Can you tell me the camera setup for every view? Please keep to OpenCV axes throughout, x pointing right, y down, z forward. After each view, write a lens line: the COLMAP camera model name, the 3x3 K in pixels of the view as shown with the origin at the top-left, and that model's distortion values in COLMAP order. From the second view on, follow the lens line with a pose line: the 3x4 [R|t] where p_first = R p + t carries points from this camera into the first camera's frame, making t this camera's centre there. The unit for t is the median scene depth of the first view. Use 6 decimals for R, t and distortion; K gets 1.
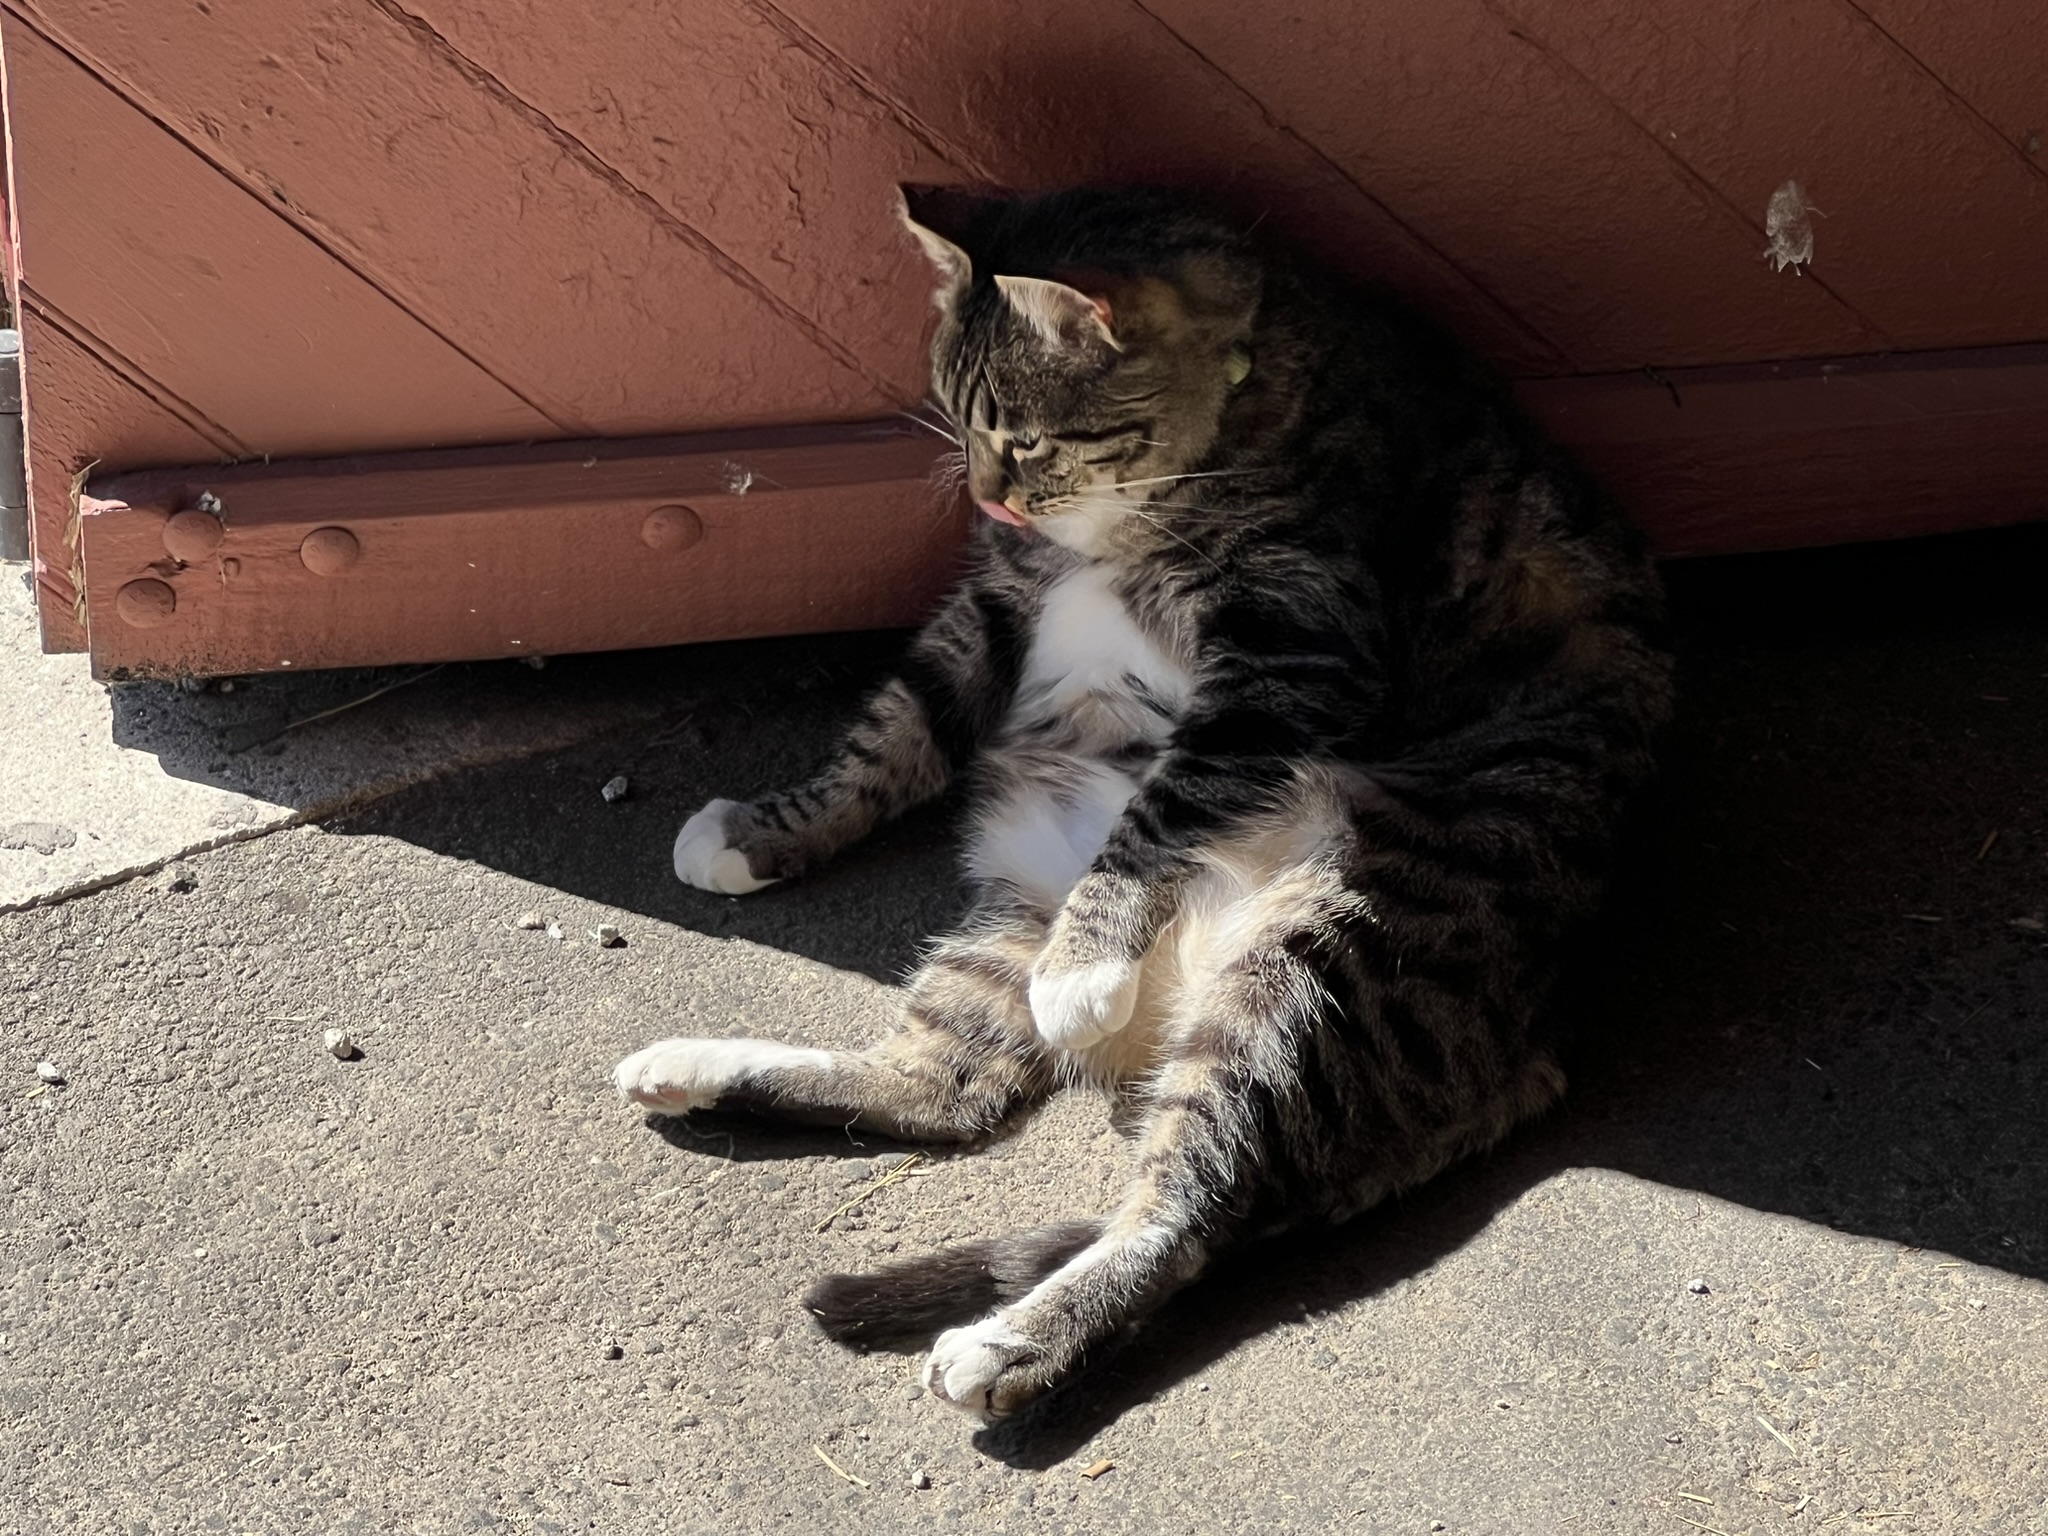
lens RADIAL K [[7339.9, 0, 1024.3], [0, 7339.9, 763.9], [0, 0, 1]] dist [-0.042913, 0.000000]
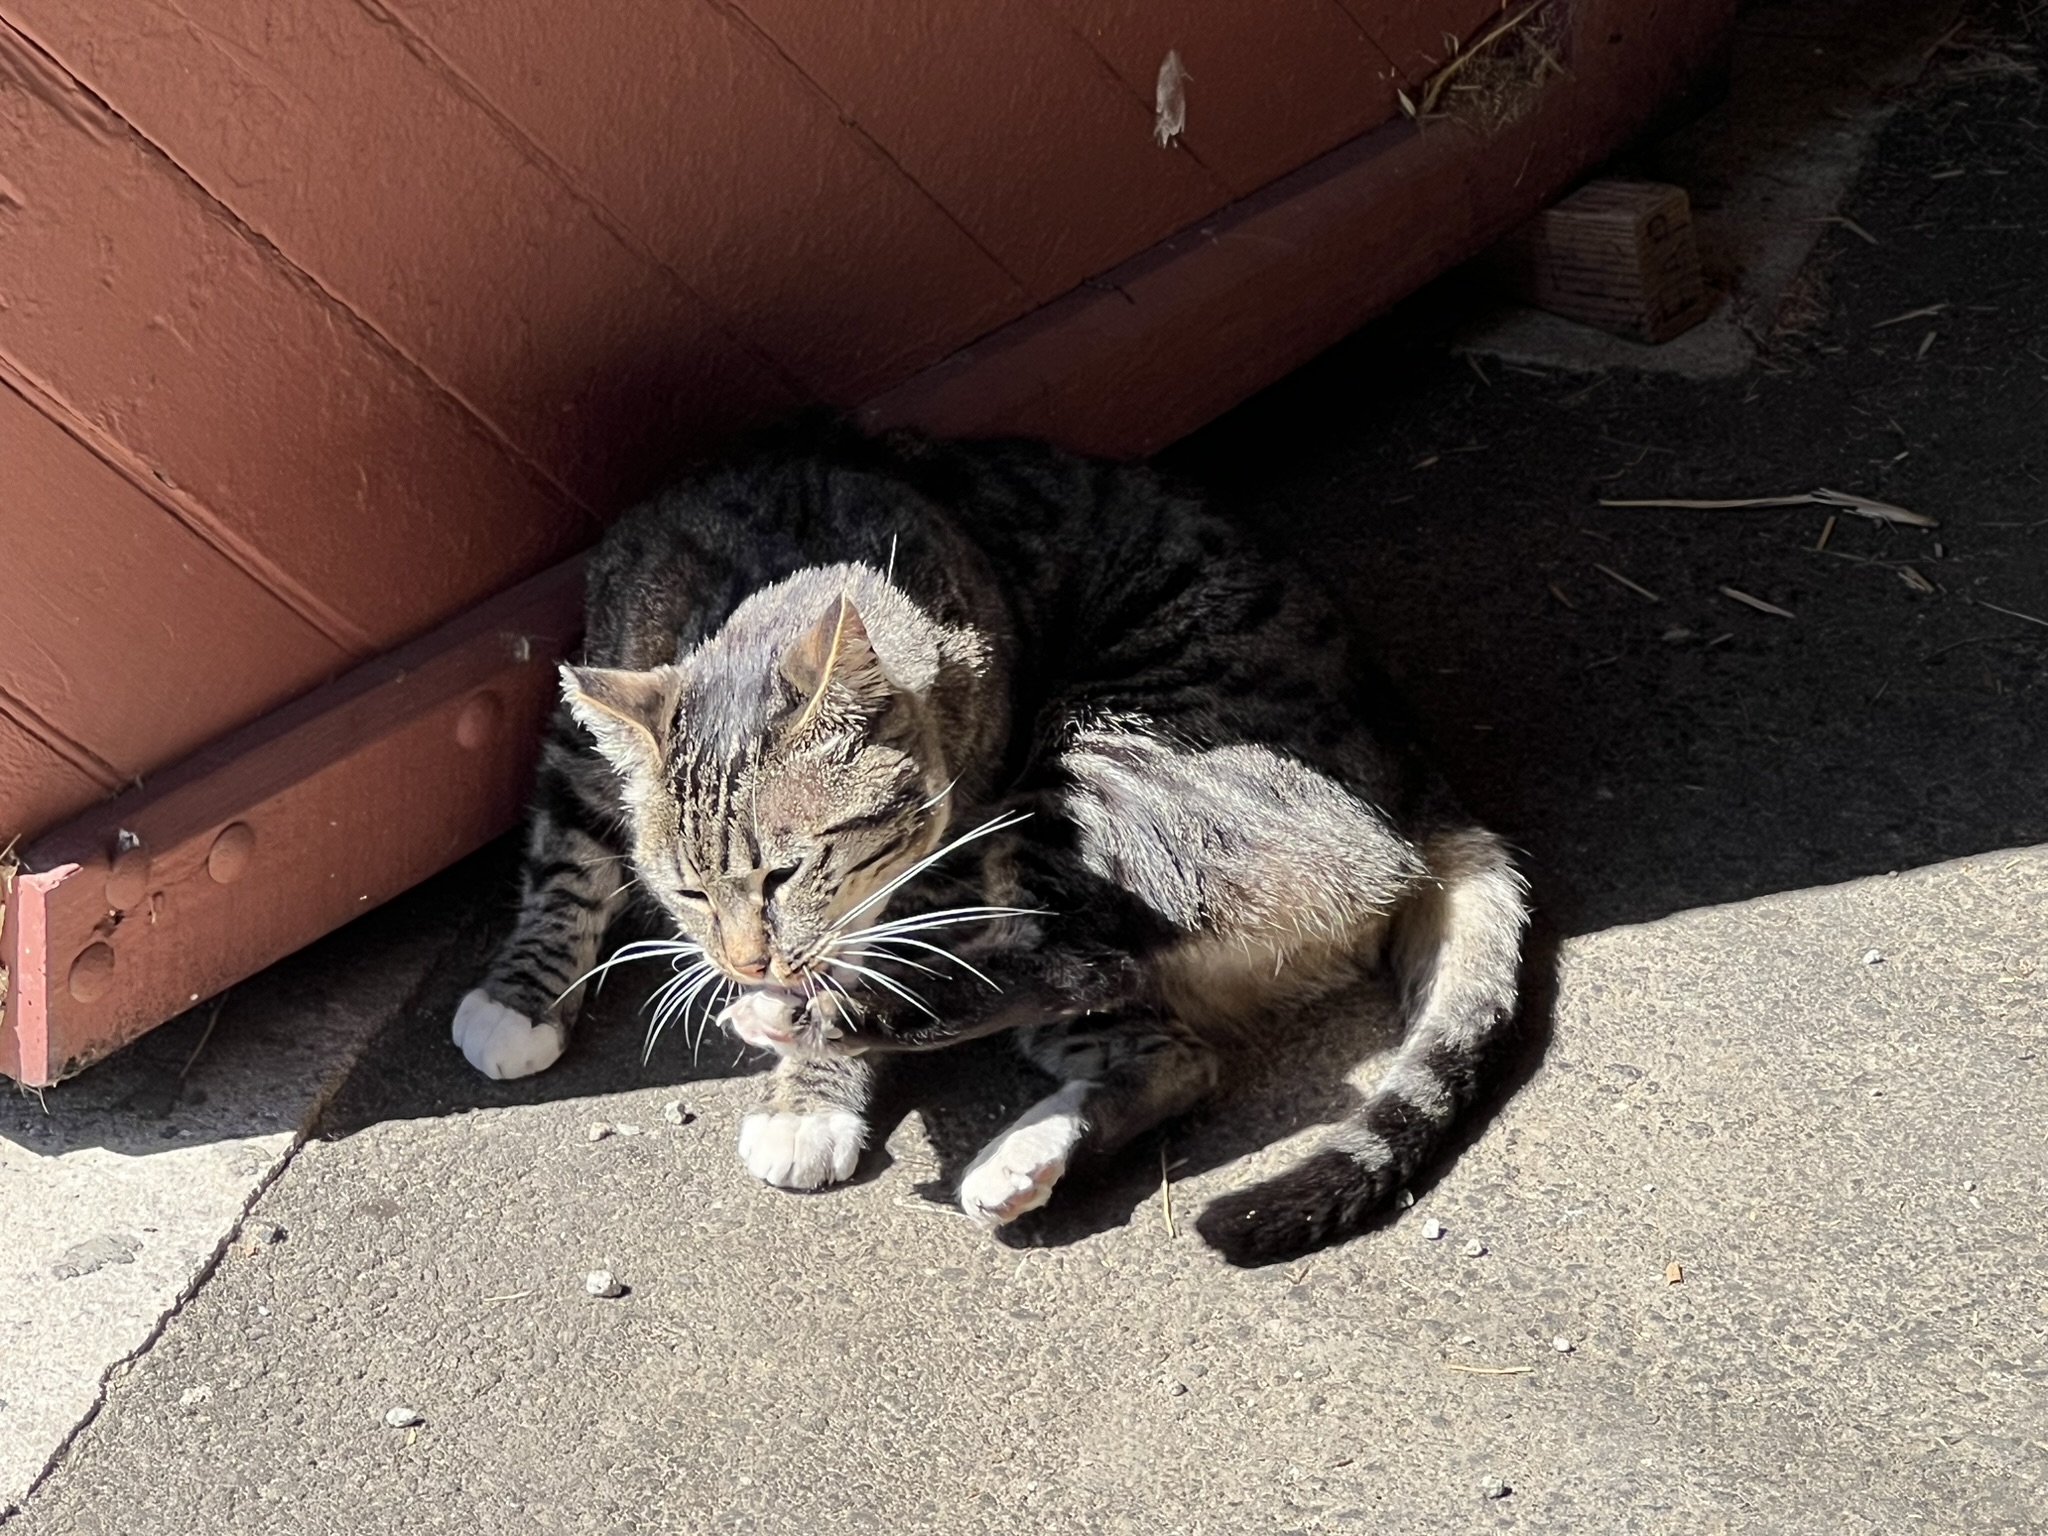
lens RADIAL K [[9117.2, 0, 1024.9], [0, 9117.2, 770.3], [0, 0, 1]] dist [-0.161137, 0.000000]
pose [[0.724823, -0.323939, 0.608025, -0.712464], [0.377581, 0.924992, 0.042698, -0.049686], [-0.576250, 0.198630, 0.792769, 0.038693]]
